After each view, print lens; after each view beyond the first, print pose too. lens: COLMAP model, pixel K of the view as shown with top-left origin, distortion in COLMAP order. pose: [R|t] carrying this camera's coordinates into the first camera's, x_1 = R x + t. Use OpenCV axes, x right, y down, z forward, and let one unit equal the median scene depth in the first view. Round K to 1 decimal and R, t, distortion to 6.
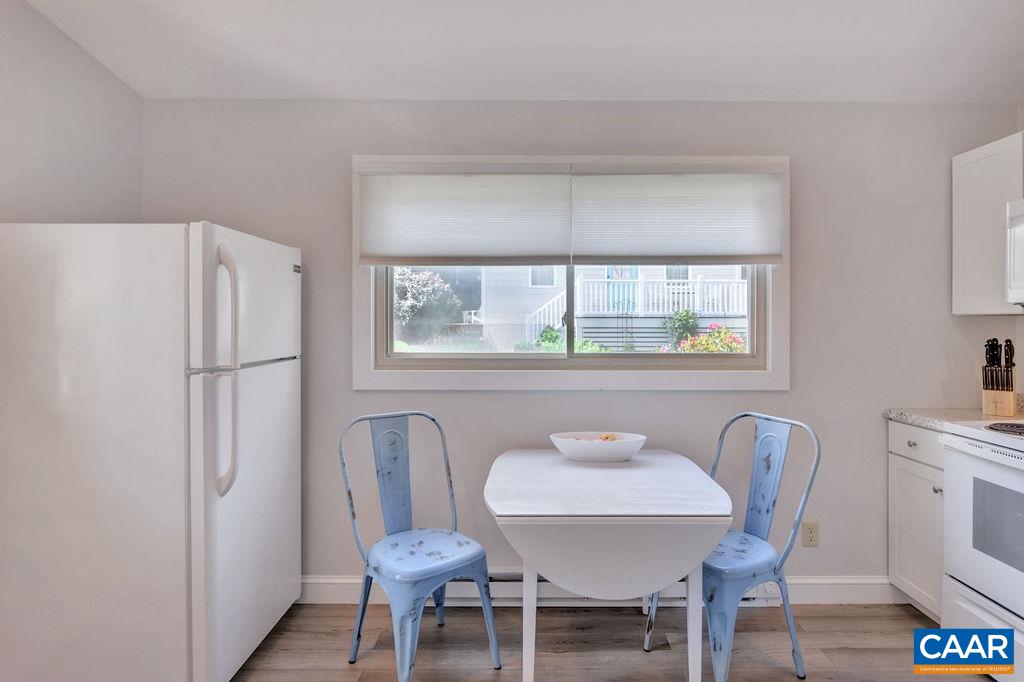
lens RADIAL K [[555.5, 0, 514.4], [0, 555.5, 327.1], [0, 0, 1]] dist [-0.002341, -0.000330]
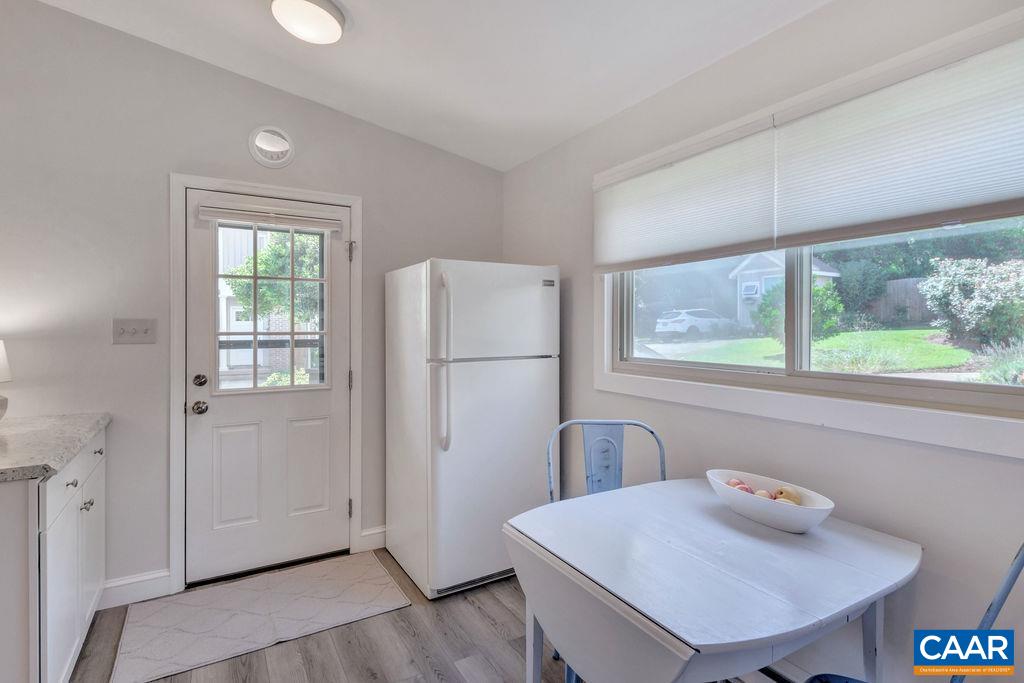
lens RADIAL K [[511.3, 0, 537.8], [0, 511.3, 328.1], [0, 0, 1]] dist [0.002080, 0.000580]
pose [[0.546638, -0.000977, -0.837369, 0.504772], [-0.005349, 0.999975, -0.004659, -0.001936], [0.837352, 0.007025, 0.546619, 0.361524]]
